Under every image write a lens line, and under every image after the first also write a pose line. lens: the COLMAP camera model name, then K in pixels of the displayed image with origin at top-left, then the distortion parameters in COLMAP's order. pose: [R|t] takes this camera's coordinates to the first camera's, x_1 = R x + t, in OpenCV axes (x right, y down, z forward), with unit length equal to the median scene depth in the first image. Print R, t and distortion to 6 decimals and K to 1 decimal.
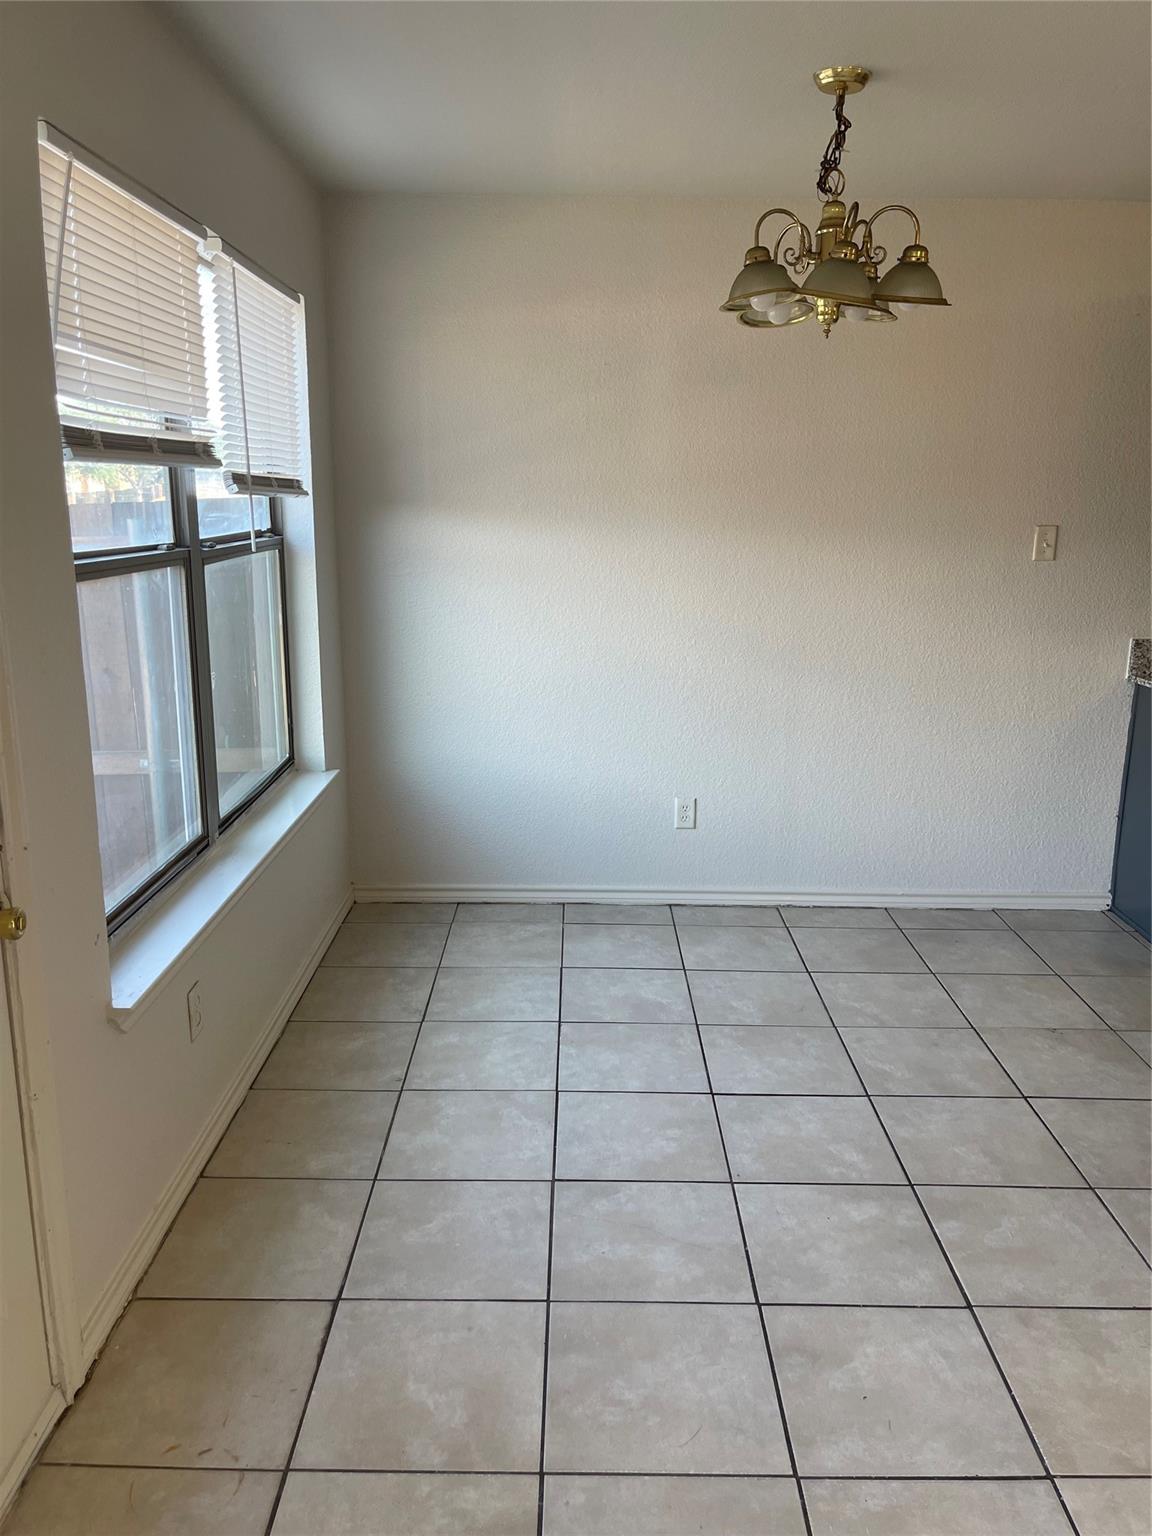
lens RADIAL K [[1165.4, 0, 569.5], [0, 1165.4, 771.3], [0, 0, 1]] dist [0.061315, -0.069243]
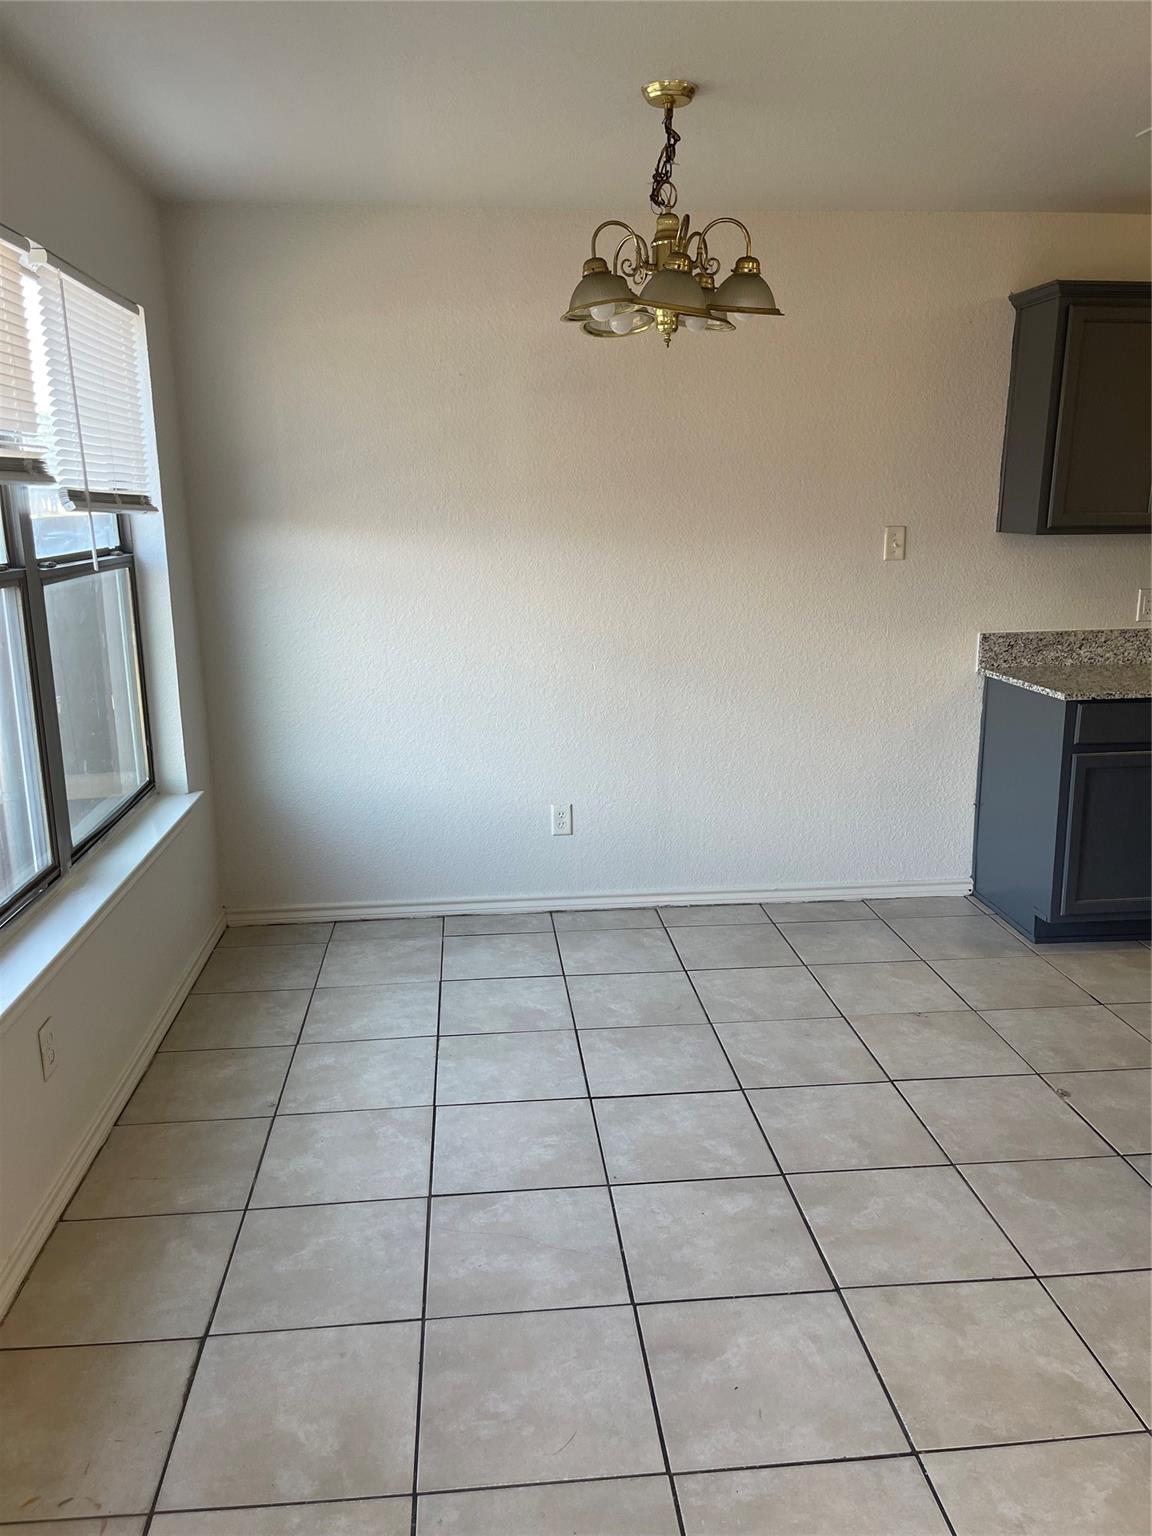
lens RADIAL K [[1165.4, 0, 569.5], [0, 1165.4, 771.3], [0, 0, 1]] dist [0.061315, -0.069243]
pose [[0.995225, -0.040995, 0.088585, 0.028646], [0.041701, 0.999111, -0.006127, 0.000942], [-0.088255, 0.009792, 0.996050, -0.001155]]
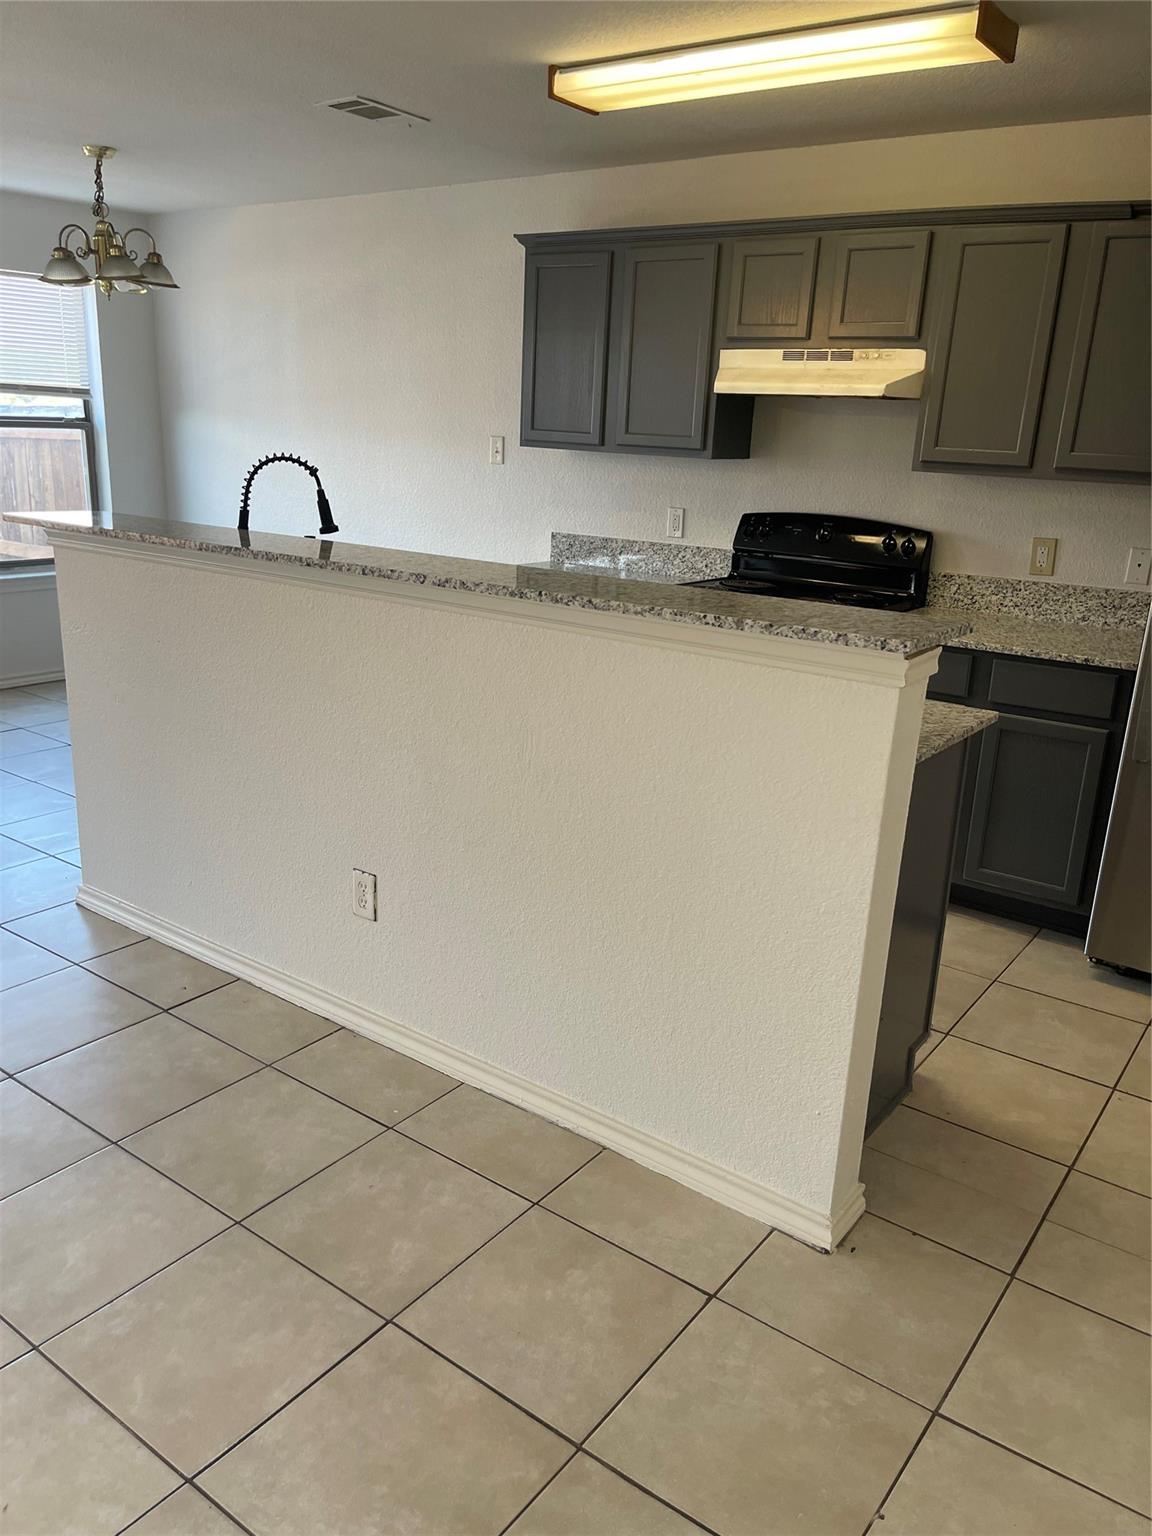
lens RADIAL K [[1165.4, 0, 569.5], [0, 1165.4, 771.3], [0, 0, 1]] dist [0.061315, -0.069243]
pose [[0.810299, 0.191348, -0.553897, 1.823509], [-0.168876, 0.981338, 0.091961, 0.030629], [0.561156, 0.019024, 0.827491, -0.023662]]
